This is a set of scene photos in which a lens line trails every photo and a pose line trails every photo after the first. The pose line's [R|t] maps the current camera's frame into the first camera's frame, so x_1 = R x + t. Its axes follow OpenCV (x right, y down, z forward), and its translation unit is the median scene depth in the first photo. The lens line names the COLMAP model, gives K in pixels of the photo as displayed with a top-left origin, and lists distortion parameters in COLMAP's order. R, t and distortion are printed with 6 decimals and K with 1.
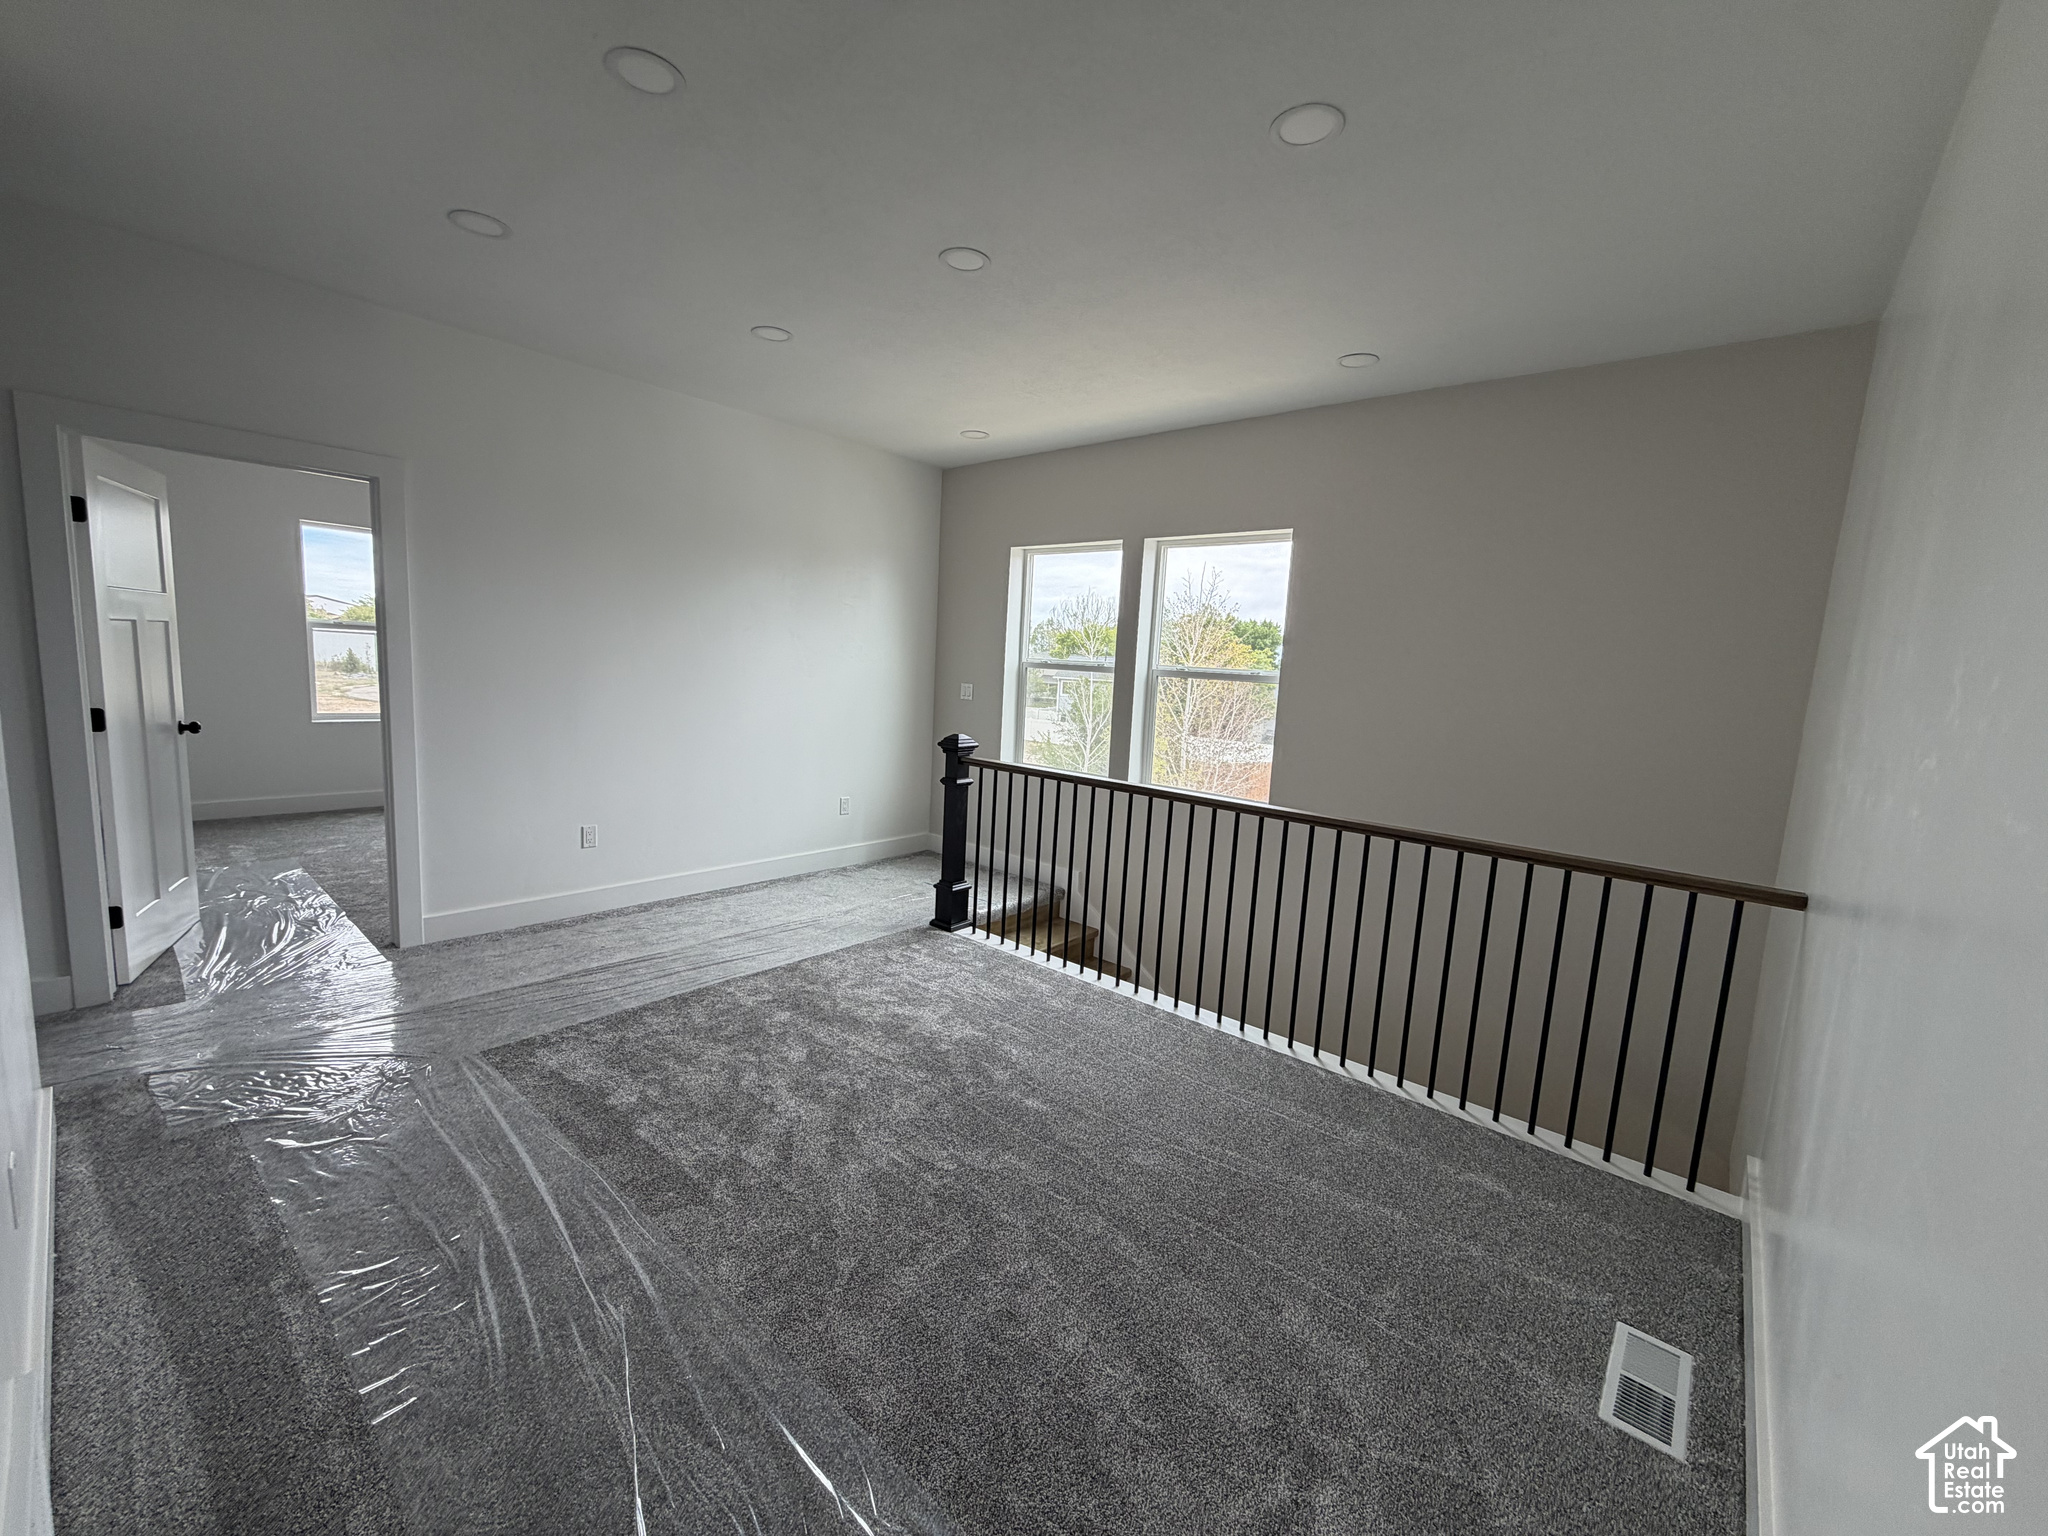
lens RADIAL K [[814.1, 0, 1027.7], [0, 814.1, 773.0], [0, 0, 1]] dist [-0.000502, 0.000093]
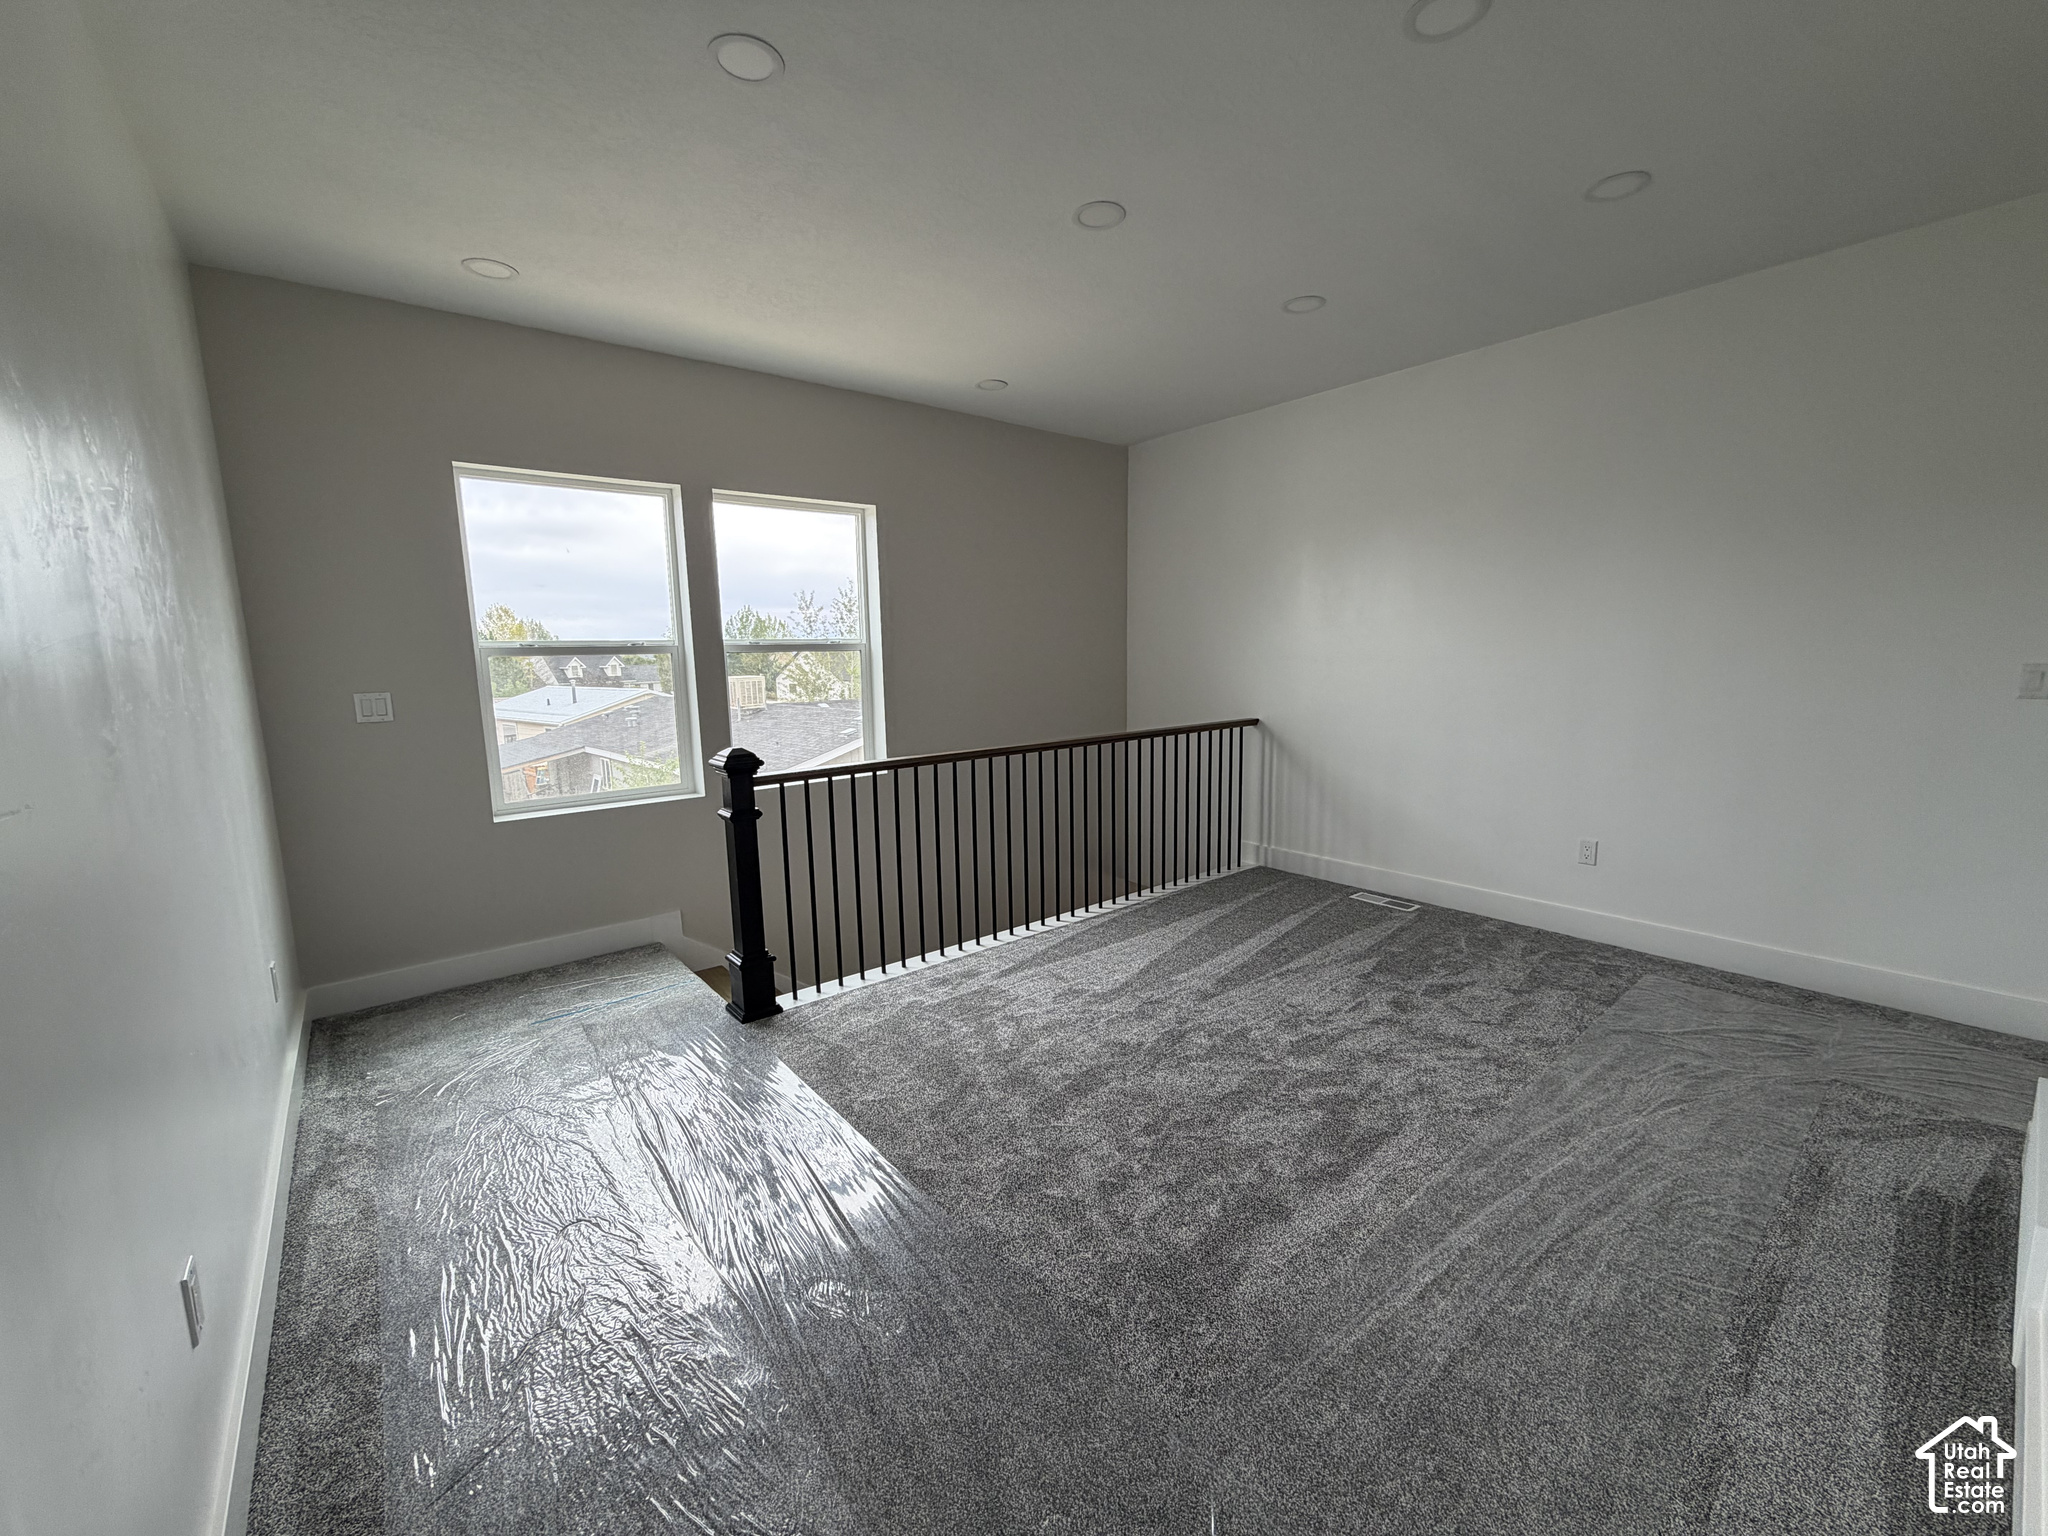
lens RADIAL K [[814.1, 0, 1029.6], [0, 814.1, 748.8], [0, 0, 1]] dist [-0.000502, 0.000093]
pose [[0.179691, -0.192250, 0.964754, -0.774176], [0.154605, 0.974049, 0.165306, -0.134557], [-0.971498, 0.119452, 0.204751, 0.637409]]
